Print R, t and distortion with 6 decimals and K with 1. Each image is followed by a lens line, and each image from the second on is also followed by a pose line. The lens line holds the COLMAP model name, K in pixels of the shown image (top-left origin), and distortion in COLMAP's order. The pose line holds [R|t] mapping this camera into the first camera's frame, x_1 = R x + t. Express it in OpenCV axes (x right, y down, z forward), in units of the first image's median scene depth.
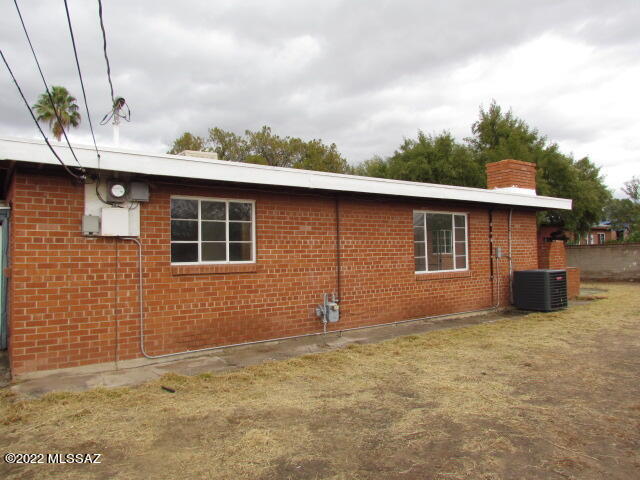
lens RADIAL K [[474.3, 0, 323.7], [0, 474.3, 241.2], [0, 0, 1]] dist [-0.025100, 0.006634]
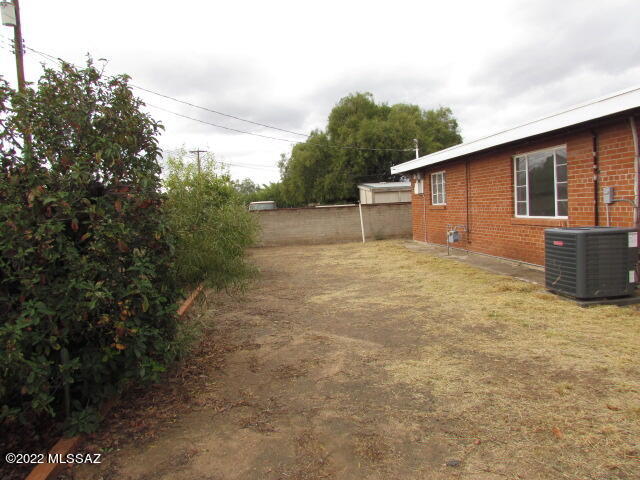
lens RADIAL K [[474.3, 0, 323.7], [0, 474.3, 241.2], [0, 0, 1]] dist [-0.025100, 0.006634]
pose [[-0.507956, 0.112976, -0.853942, 1.199945], [0.092245, 0.992795, 0.076476, 0.001280], [0.856429, -0.039925, -0.514718, 1.074434]]
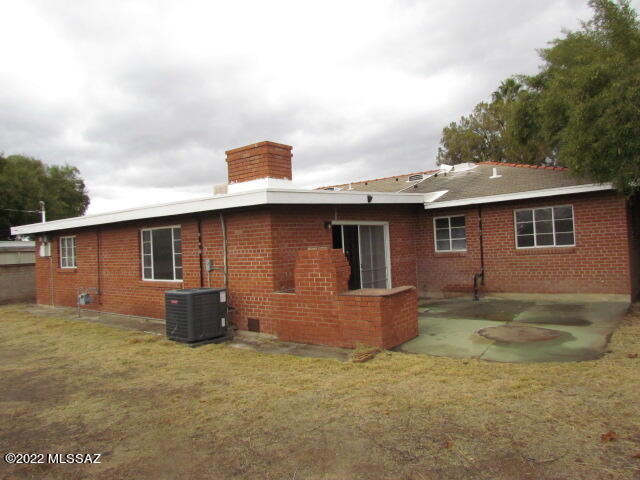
lens RADIAL K [[474.3, 0, 323.7], [0, 474.3, 241.2], [0, 0, 1]] dist [-0.025100, 0.006634]
pose [[0.213694, 0.004785, -0.976889, 1.384670], [0.068469, 0.997456, 0.019863, -0.025486], [0.974498, -0.071131, 0.212822, 1.105668]]
